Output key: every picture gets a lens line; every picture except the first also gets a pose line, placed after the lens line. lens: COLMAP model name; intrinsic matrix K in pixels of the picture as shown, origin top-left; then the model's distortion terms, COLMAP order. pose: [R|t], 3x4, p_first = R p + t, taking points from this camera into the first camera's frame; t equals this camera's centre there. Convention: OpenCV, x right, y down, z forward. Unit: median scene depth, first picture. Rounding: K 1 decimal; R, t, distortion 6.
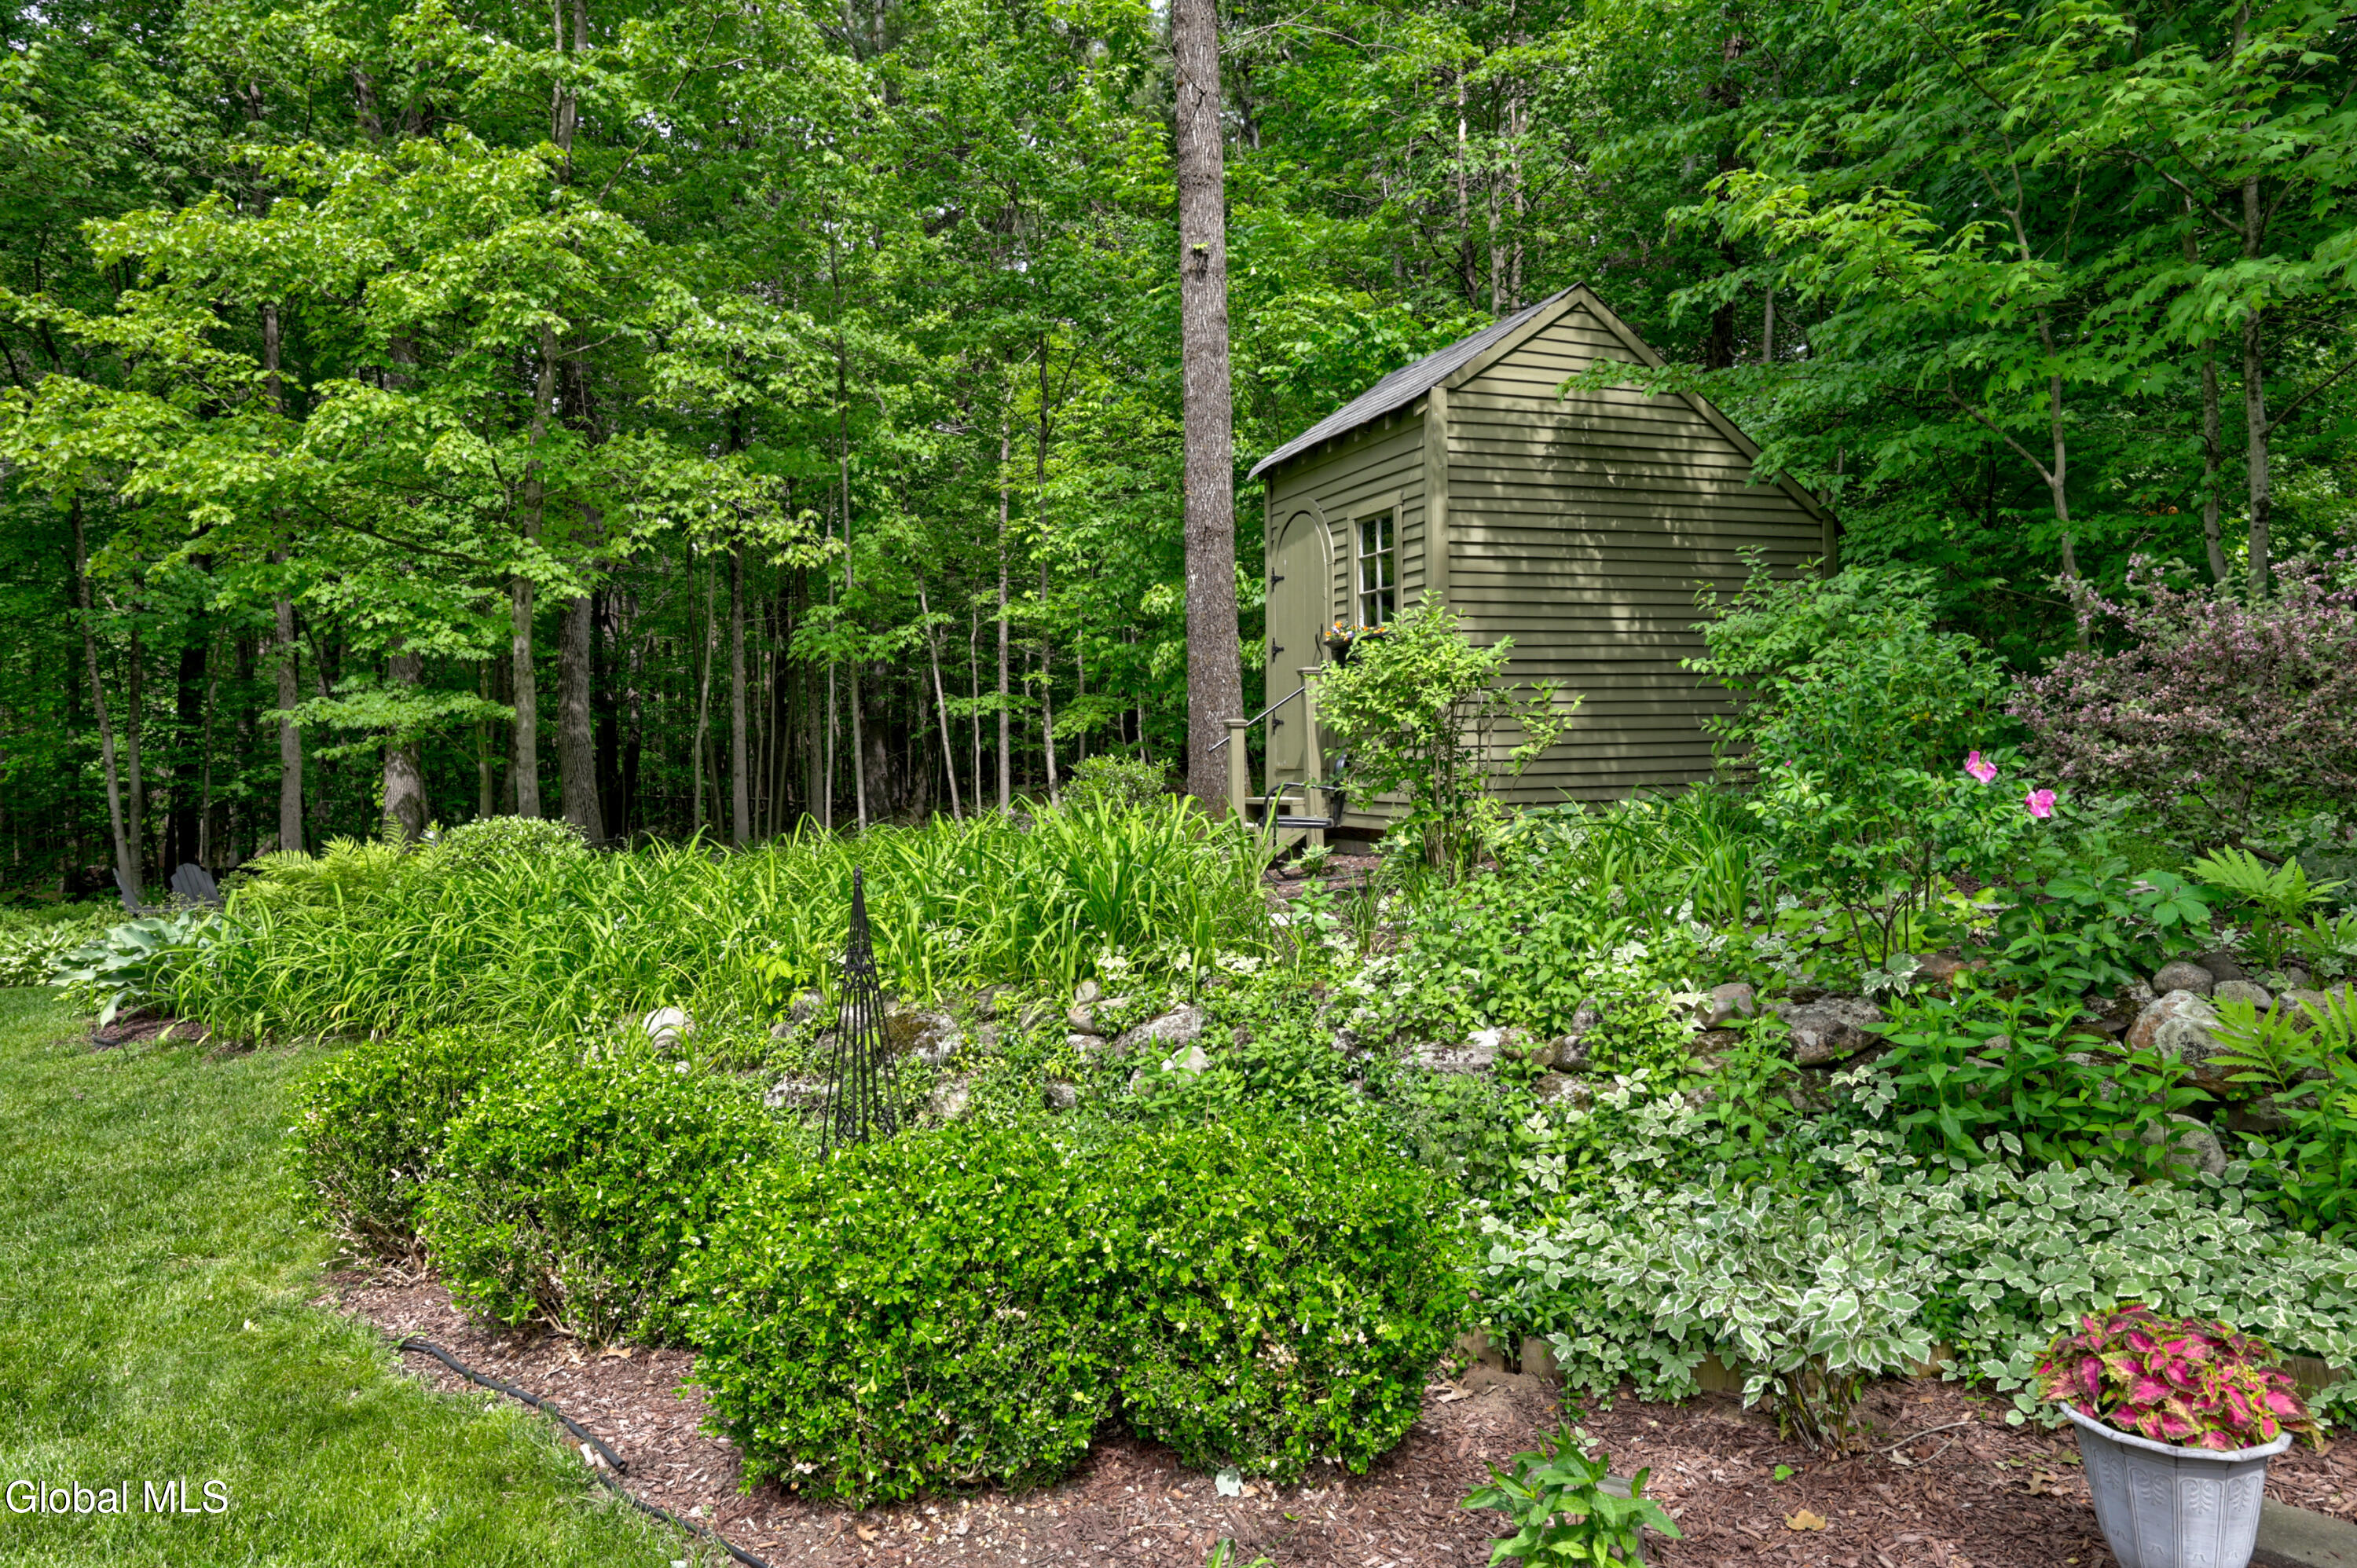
lens RADIAL K [[1589.4, 0, 1181.0], [0, 1589.4, 766.4], [0, 0, 1]] dist [0.028899, 0.008405]
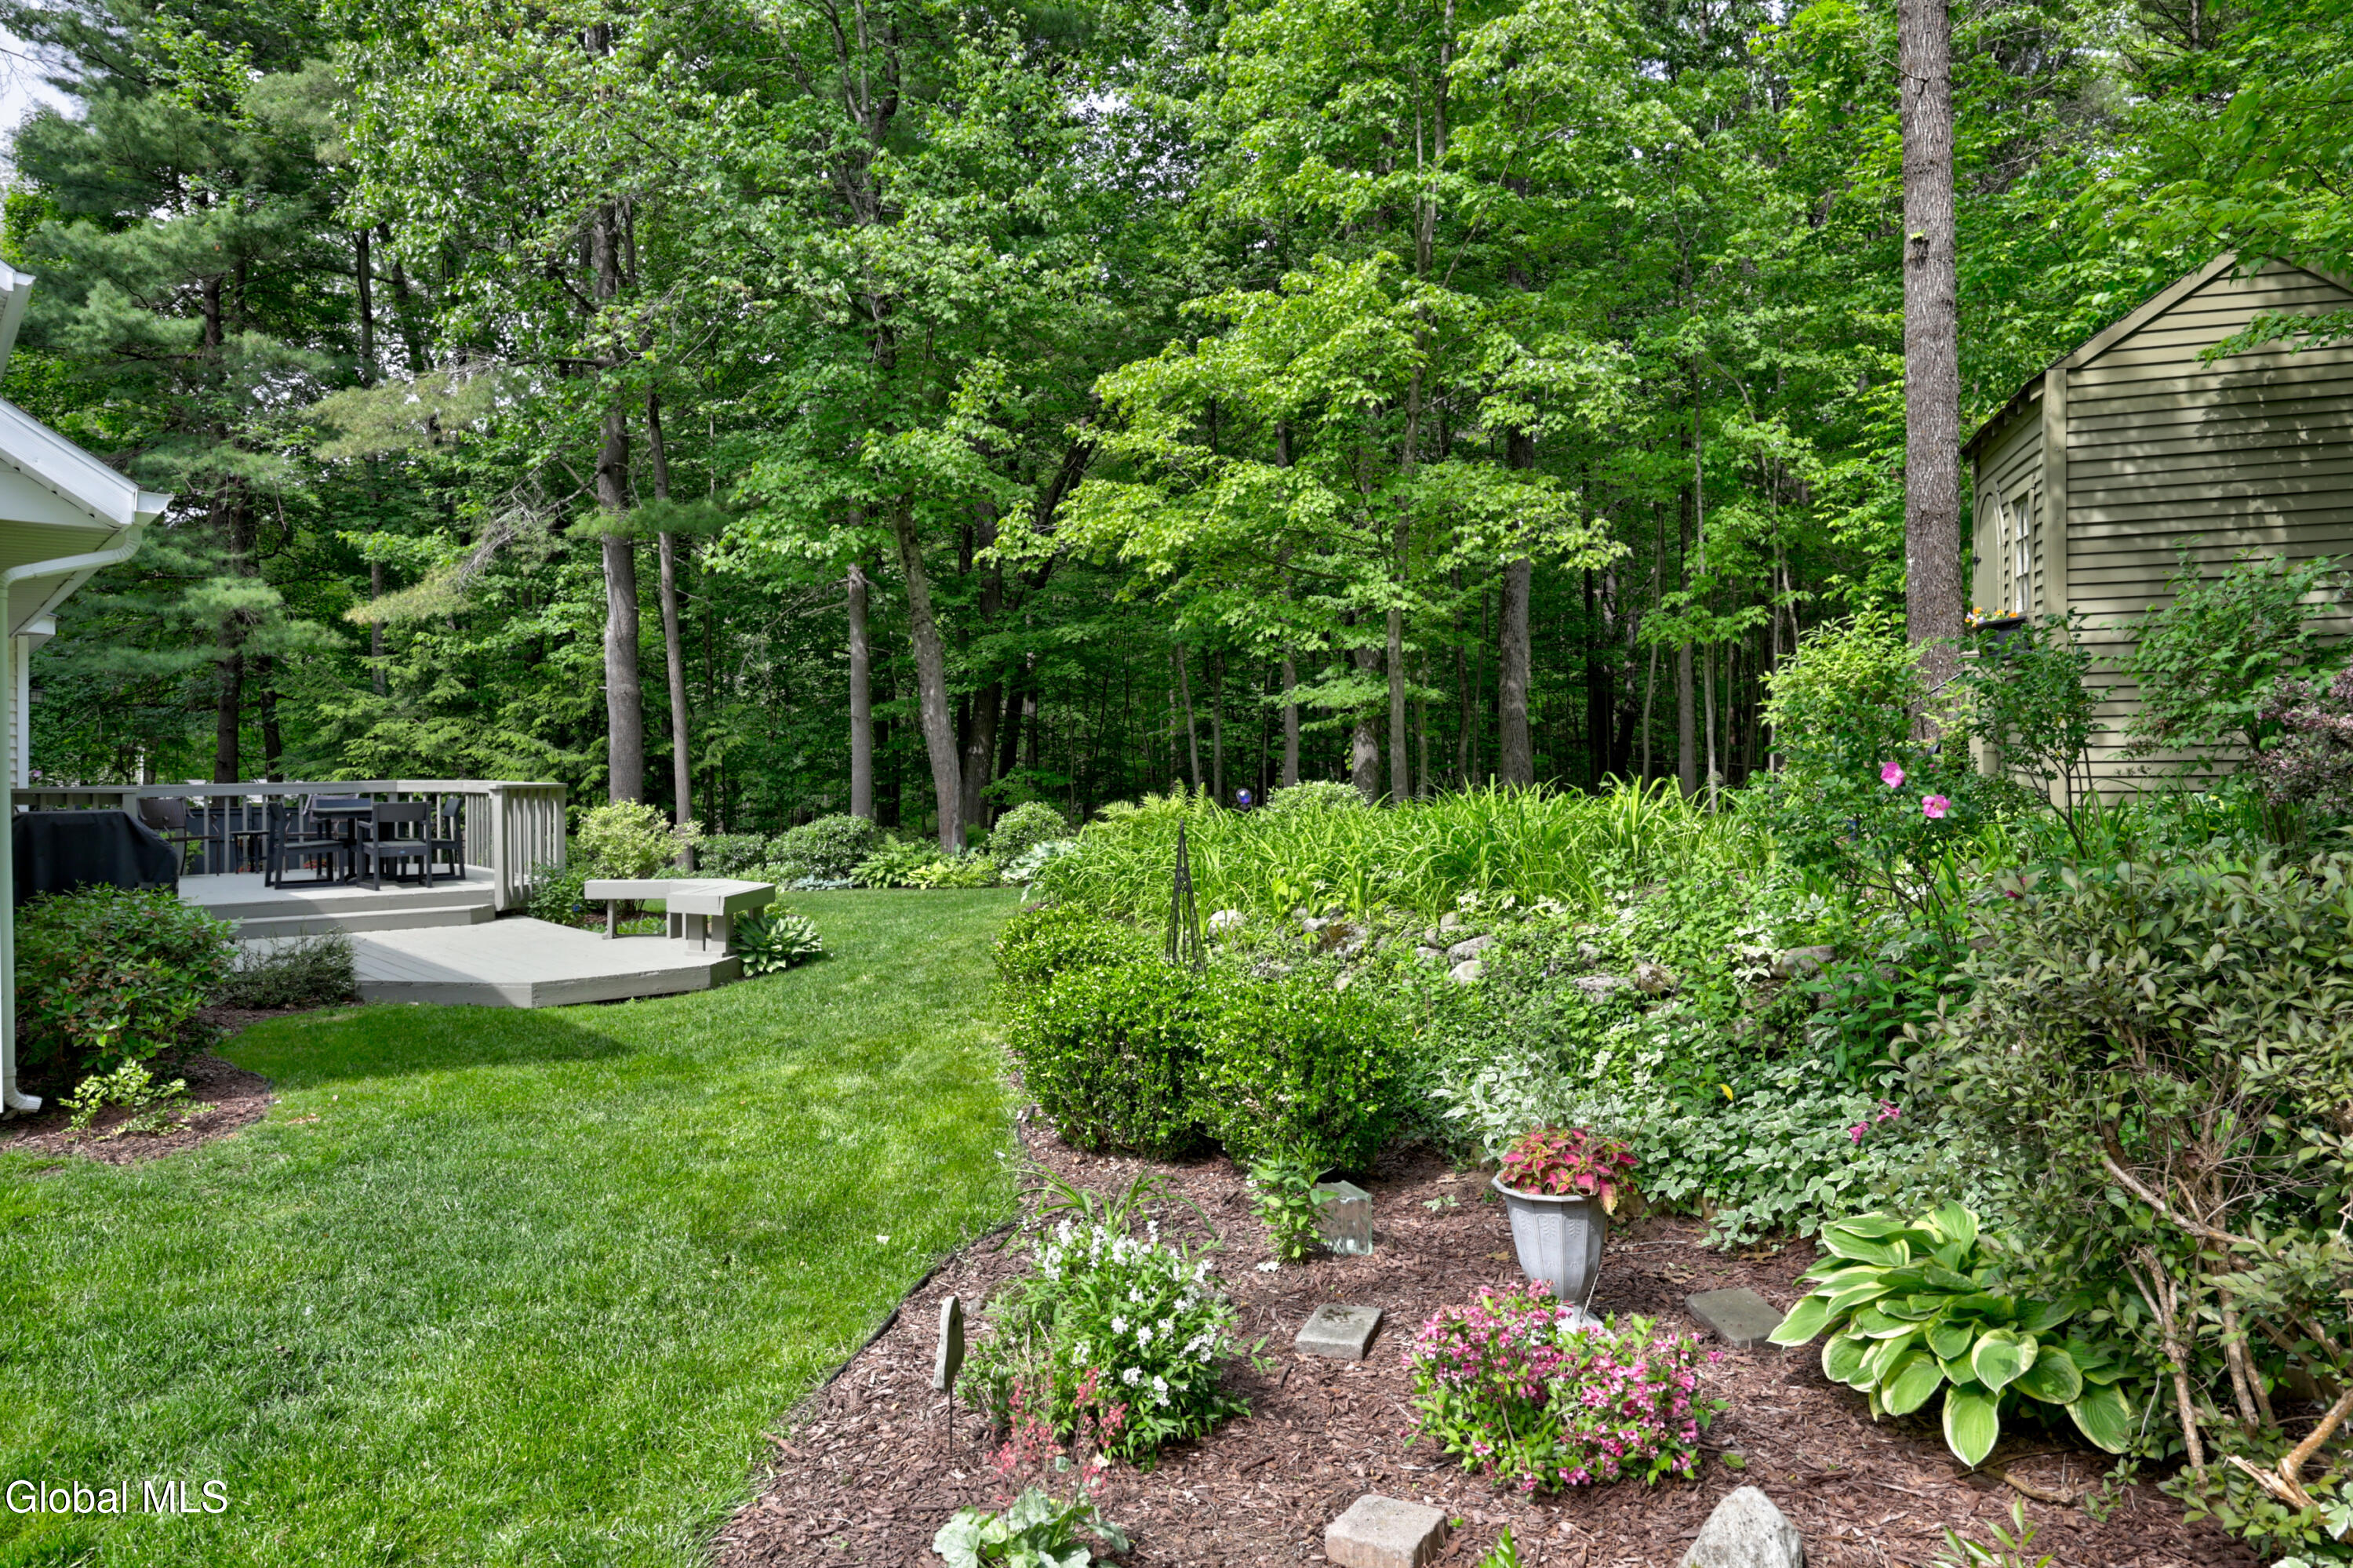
lens RADIAL K [[1586.8, 0, 1165.5], [0, 1586.8, 778.0], [0, 0, 1]] dist [0.028899, 0.008405]
pose [[0.776388, 0.019364, -0.629958, 0.253613], [0.000265, 0.999518, 0.031051, -0.010185], [0.630255, -0.024275, 0.776008, -0.091318]]
